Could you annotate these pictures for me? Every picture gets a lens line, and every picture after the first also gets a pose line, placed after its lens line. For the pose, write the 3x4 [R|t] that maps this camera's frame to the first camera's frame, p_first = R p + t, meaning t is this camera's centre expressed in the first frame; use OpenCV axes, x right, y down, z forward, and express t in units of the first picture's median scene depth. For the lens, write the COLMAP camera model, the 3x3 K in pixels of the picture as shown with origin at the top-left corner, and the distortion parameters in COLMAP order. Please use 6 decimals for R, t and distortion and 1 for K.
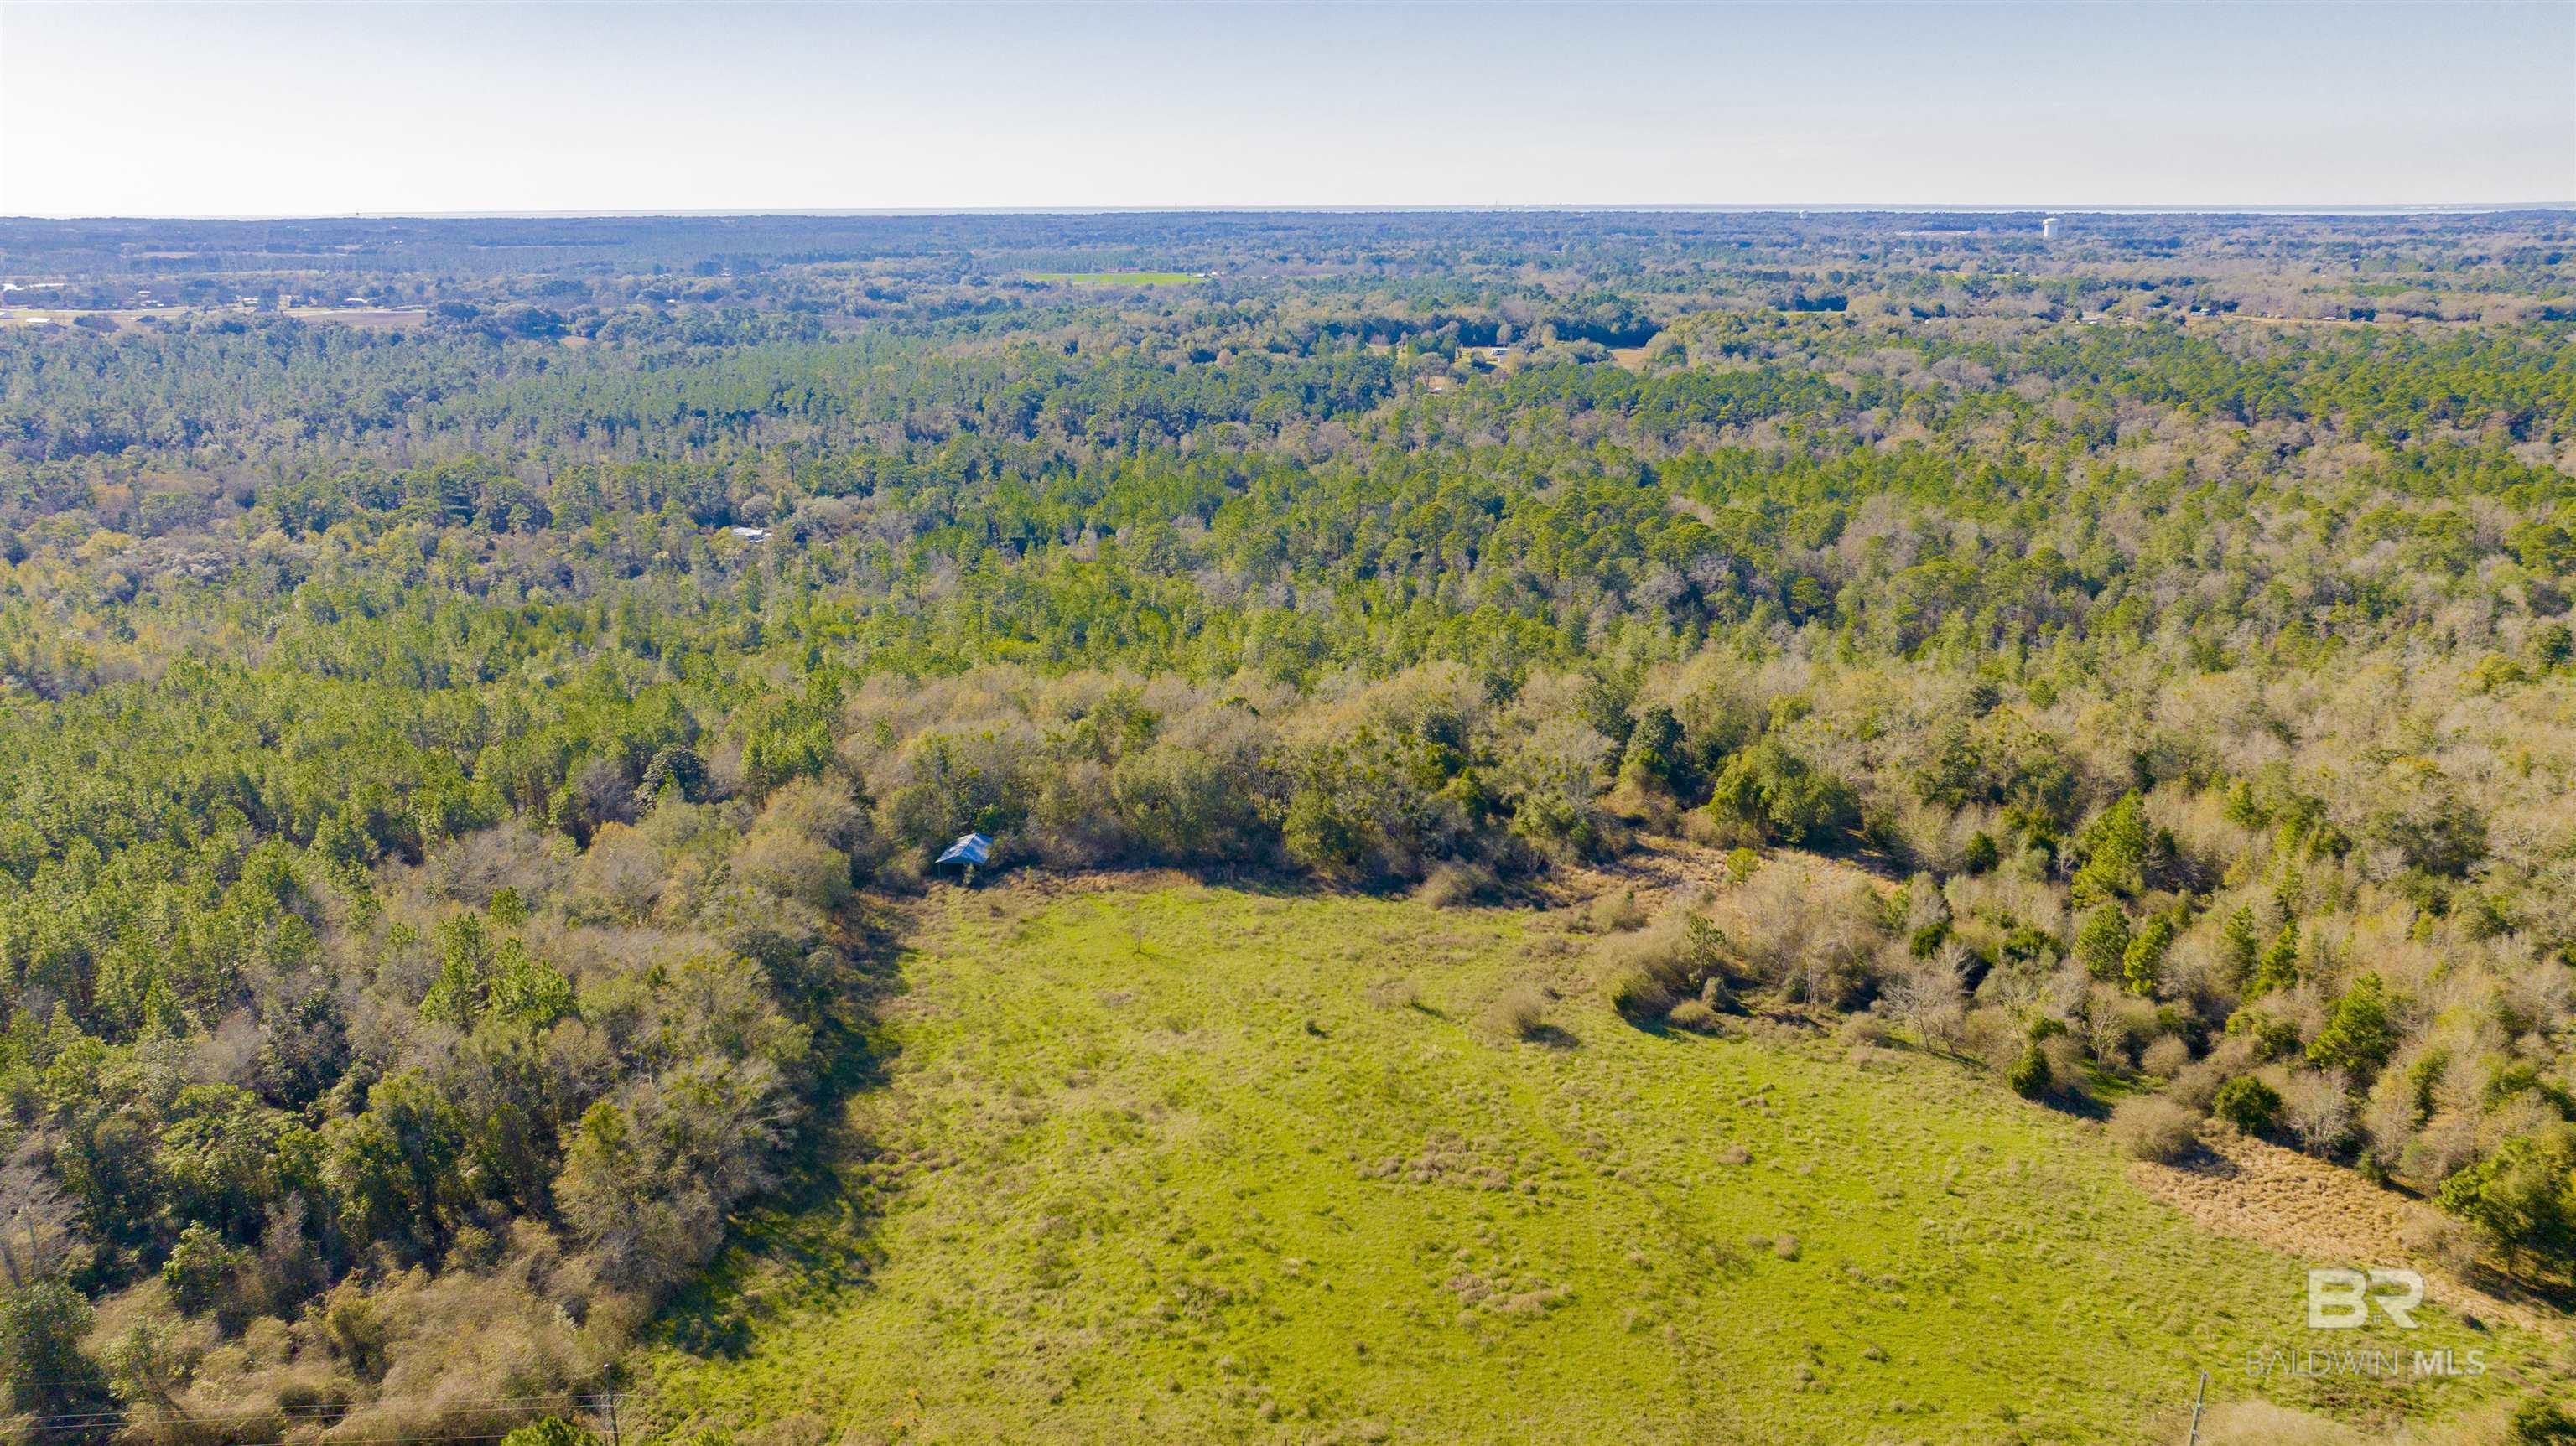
lens RADIAL K [[1836.2, 0, 1284.6], [0, 1836.2, 720.6], [0, 0, 1]] dist [-0.011216, -0.010825]
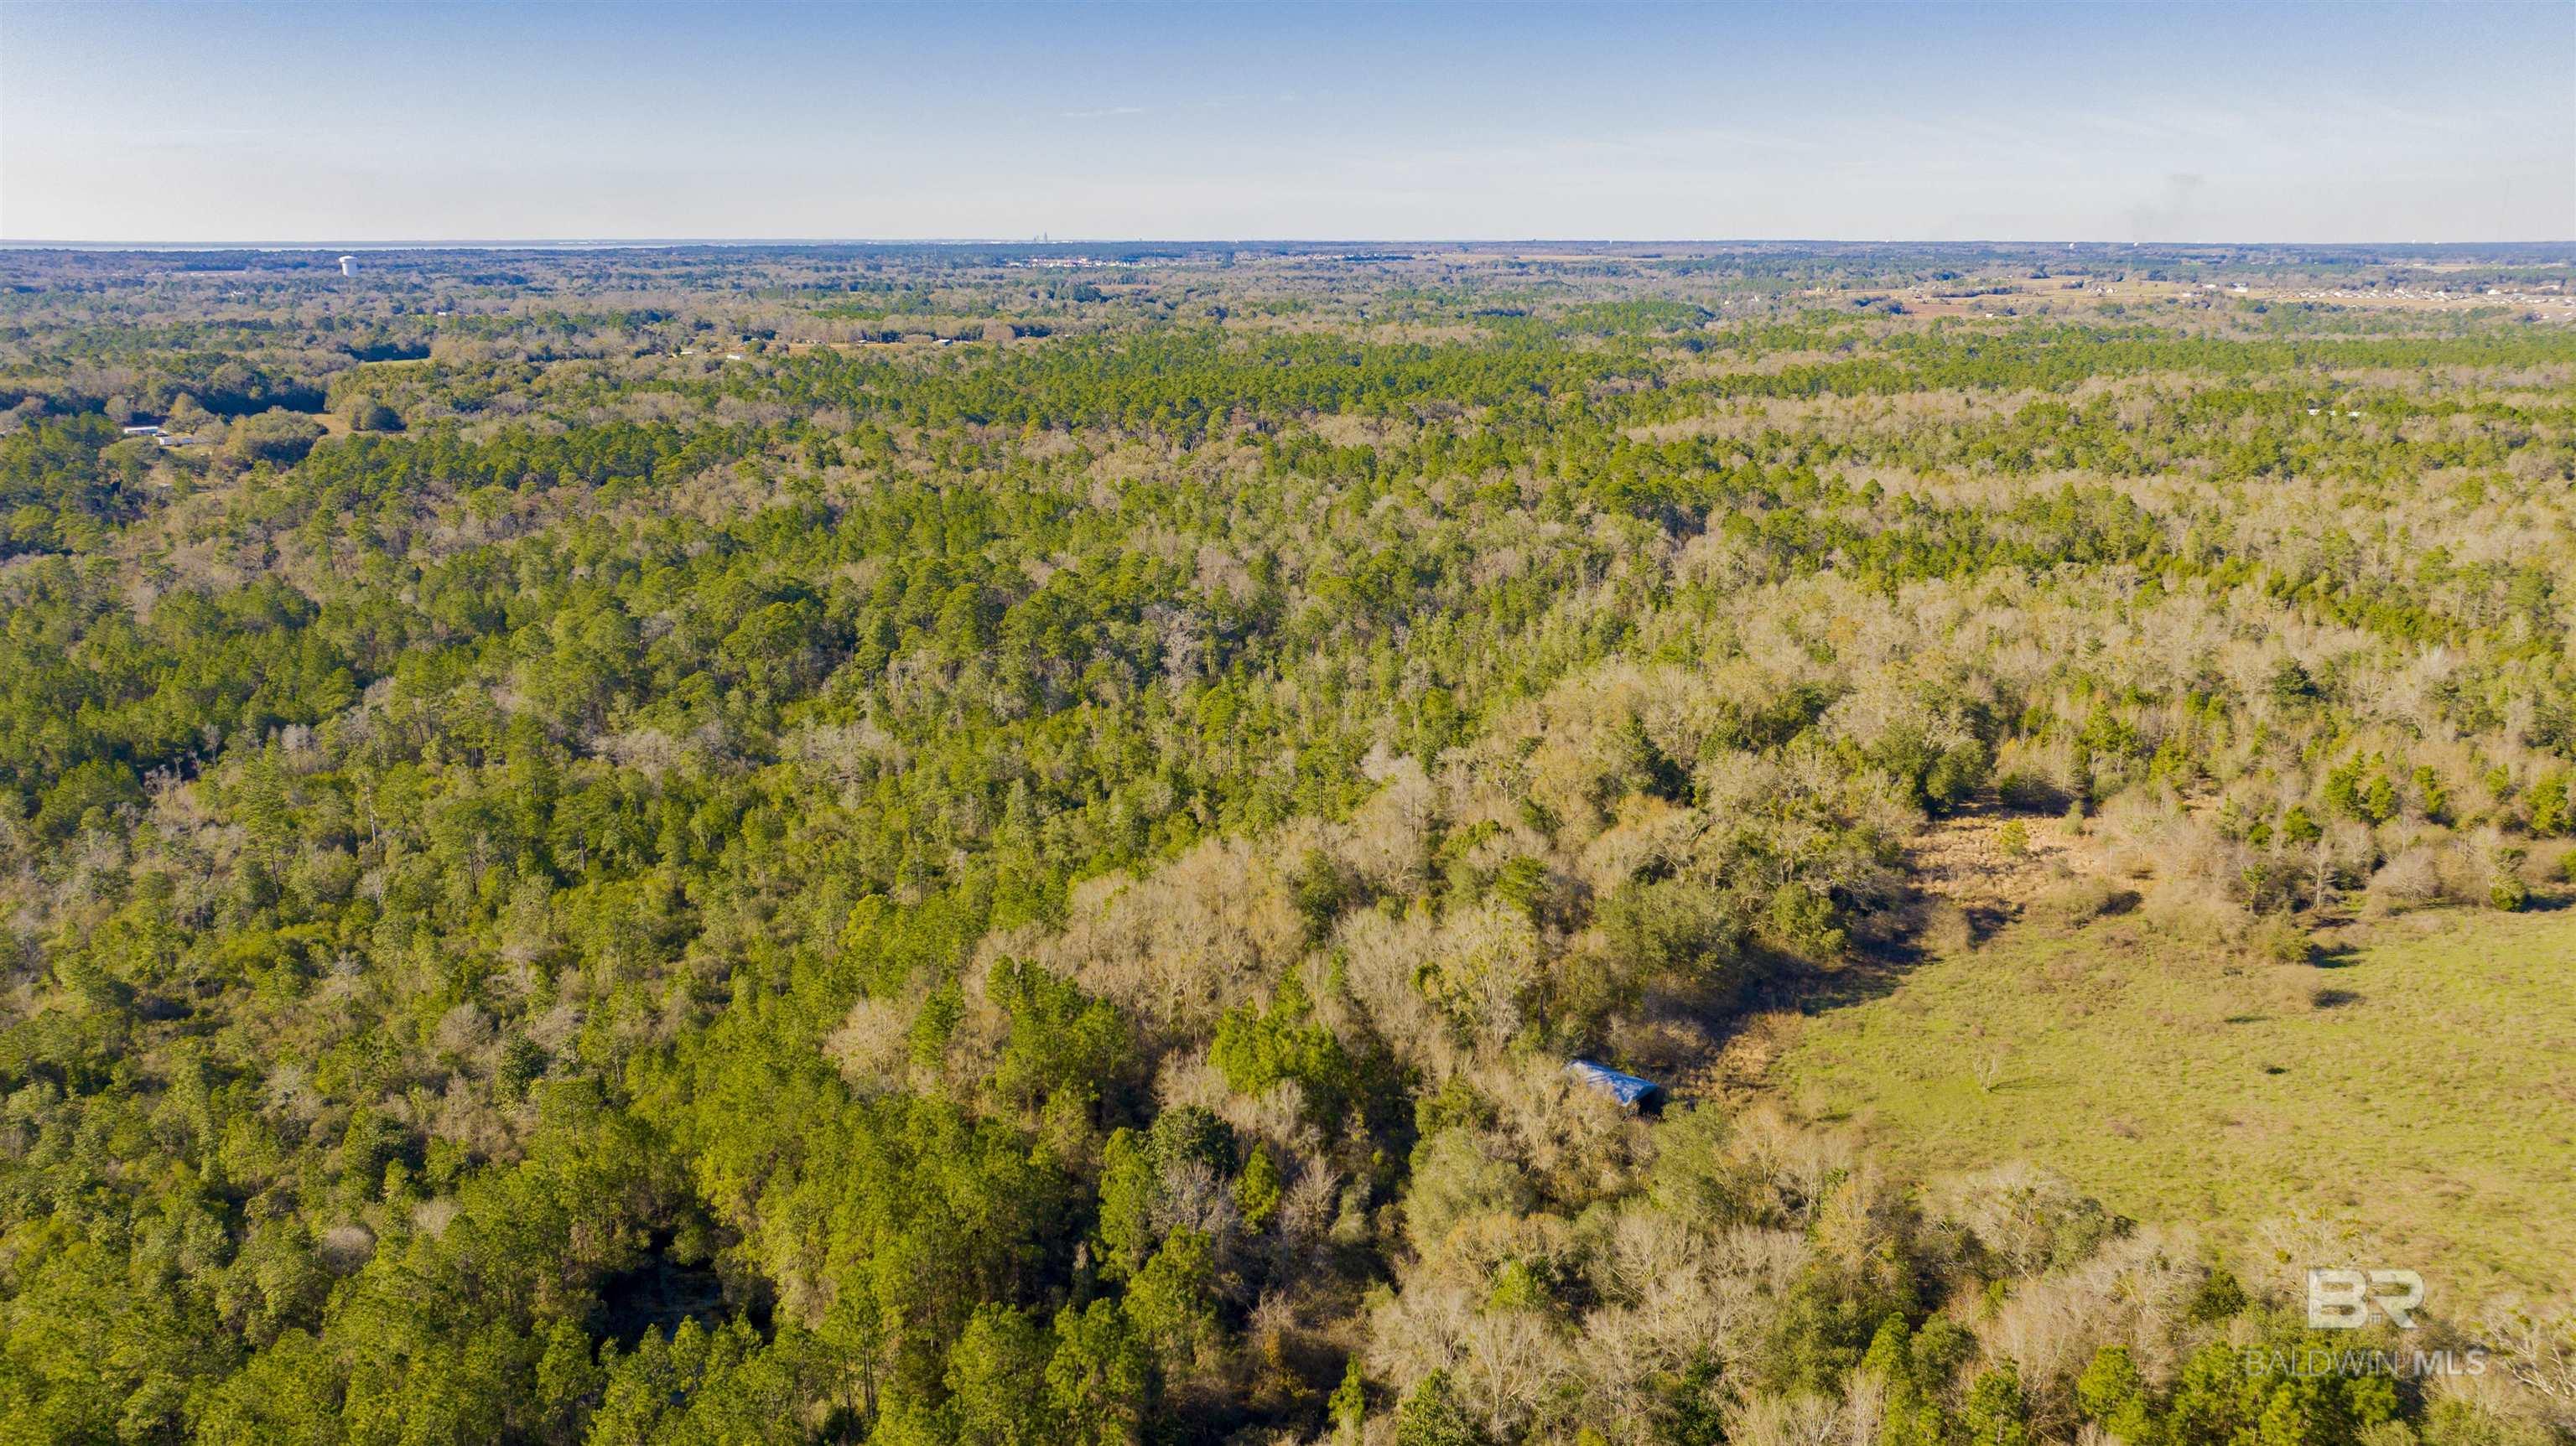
lens RADIAL K [[1858.9, 0, 1291.7], [0, 1858.9, 702.1], [0, 0, 1]] dist [-0.012417, -0.020732]
pose [[0.602546, -0.191440, 0.774784, -0.215751], [0.215186, 0.973820, 0.073271, -0.043519], [-0.768527, 0.122574, 0.627966, 0.157823]]
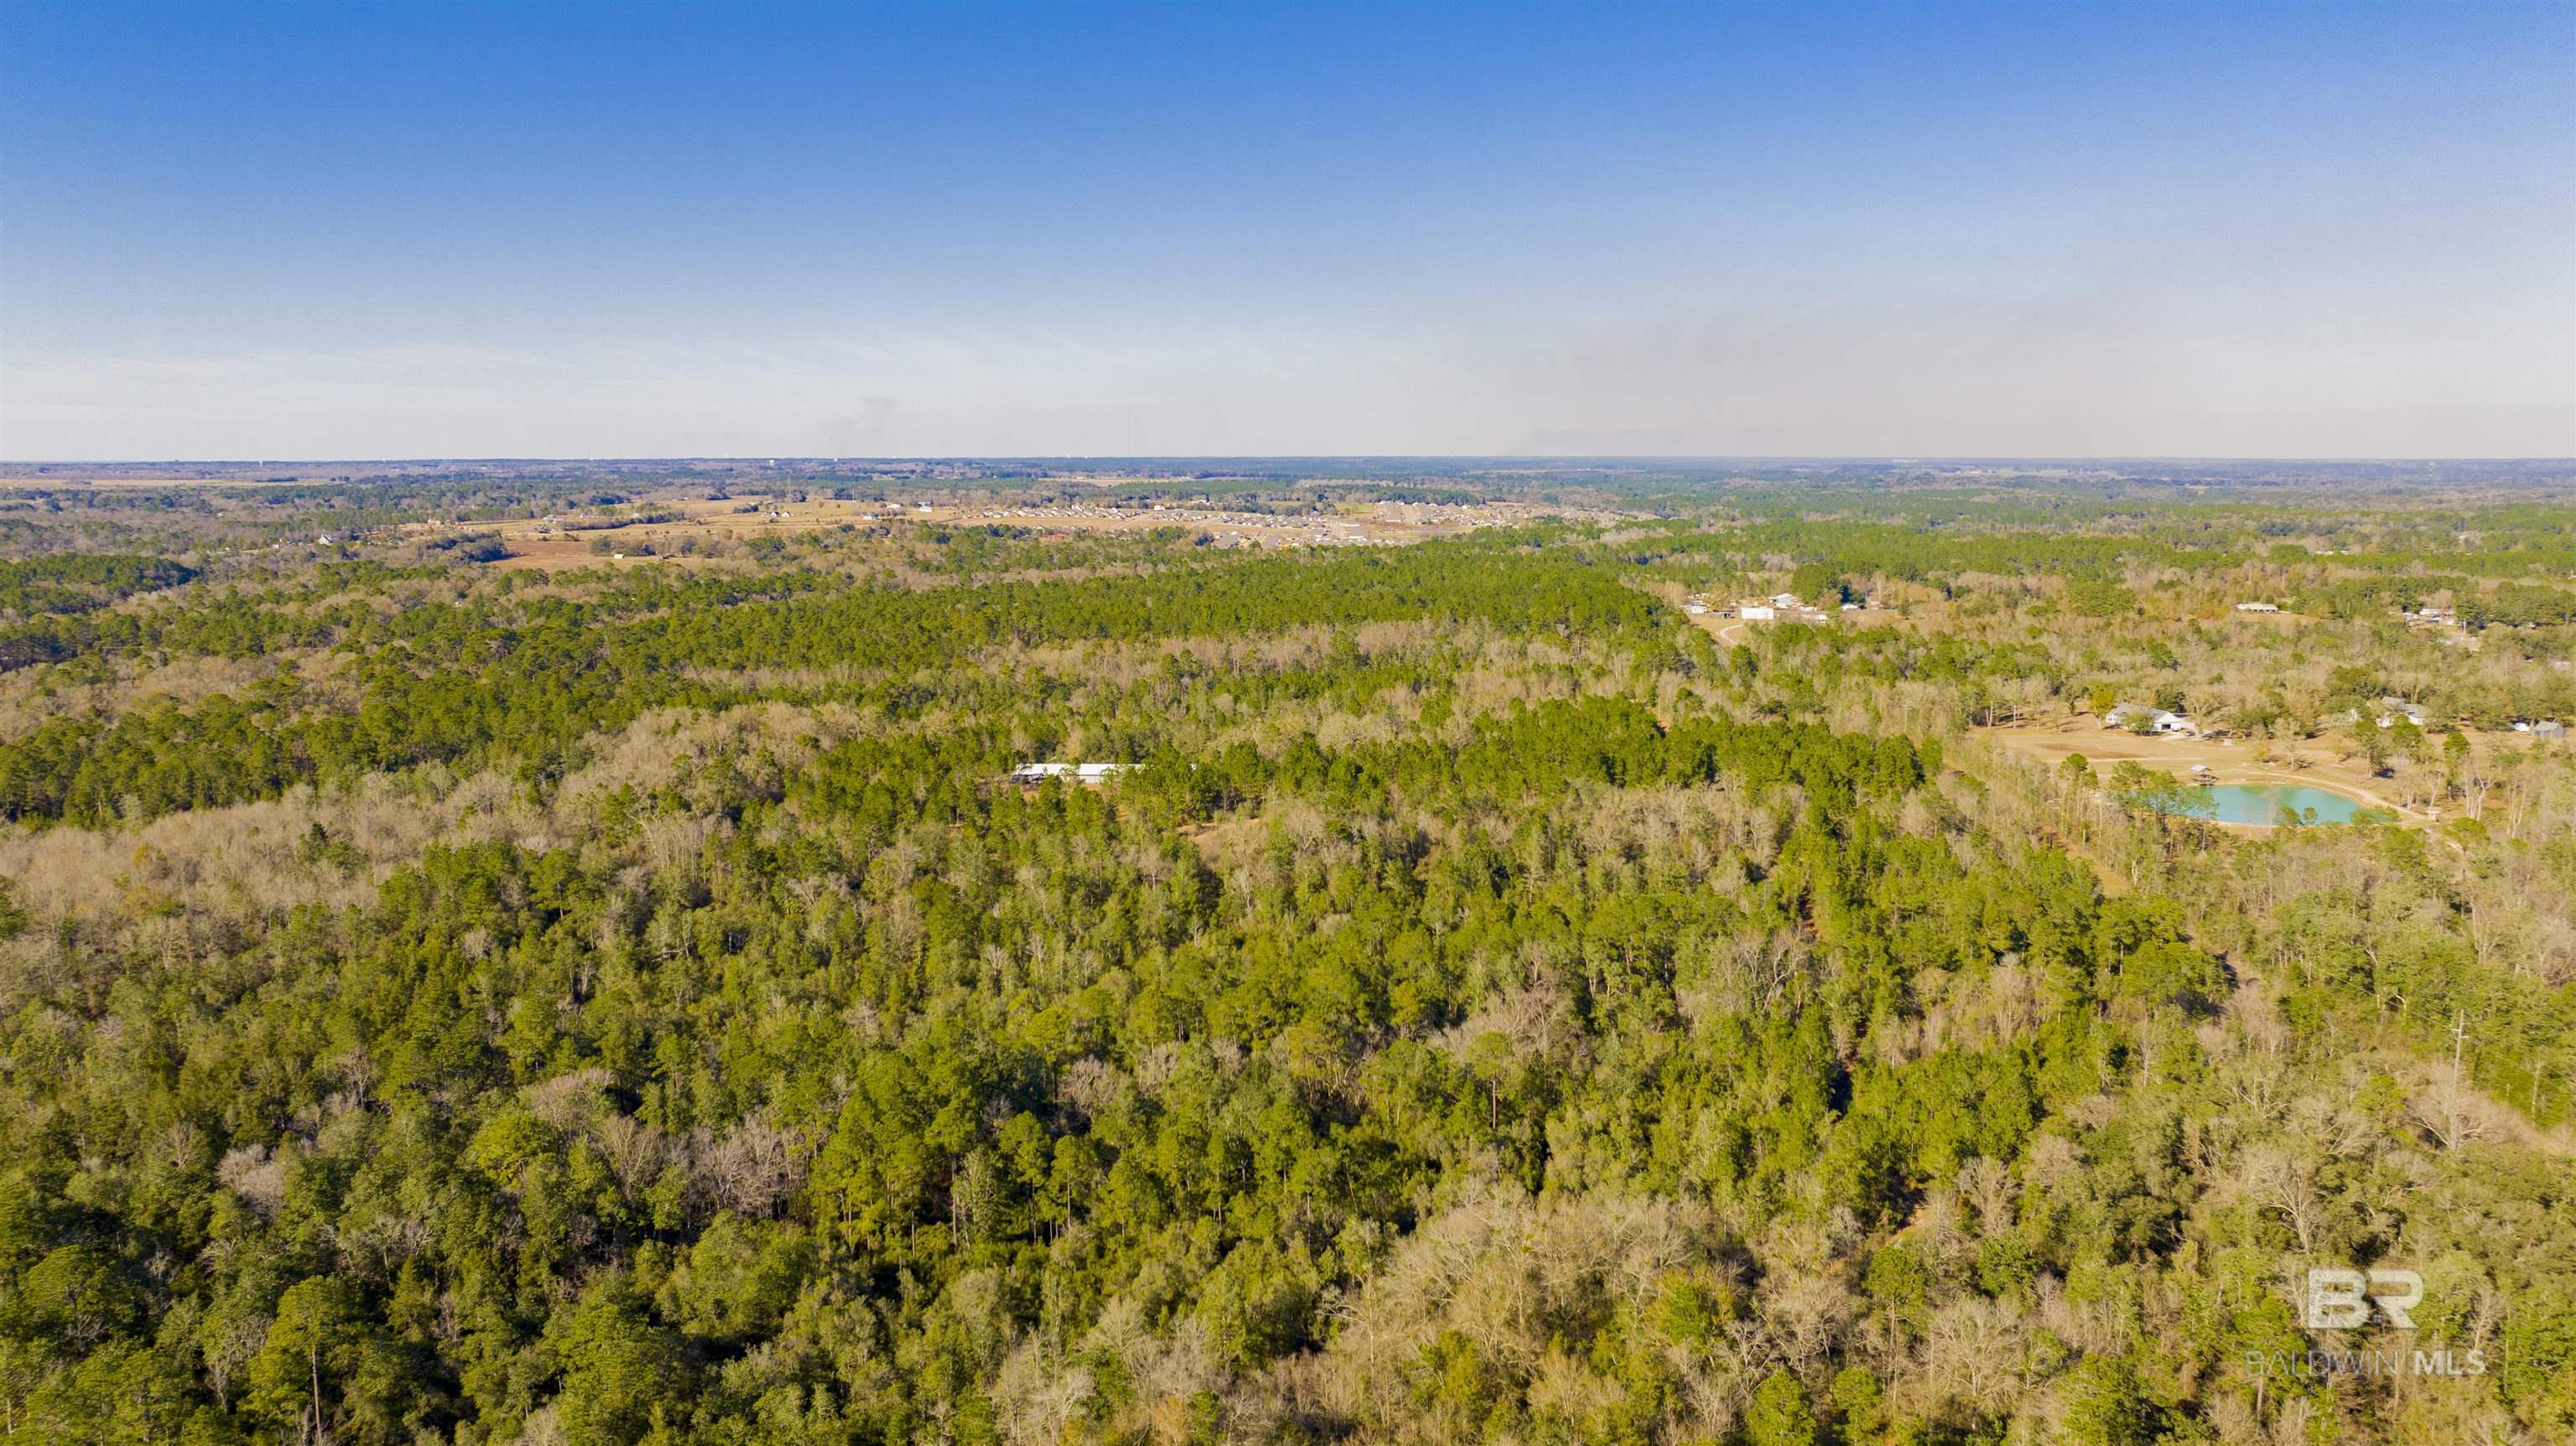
lens RADIAL K [[1786.2, 0, 1291.9], [0, 1786.2, 719.0], [0, 0, 1]] dist [-0.015080, -0.000694]
pose [[-0.011547, -0.144596, 0.989423, 0.354806], [0.273182, 0.951390, 0.142226, -0.069883], [-0.961893, 0.271935, 0.028515, 0.240696]]
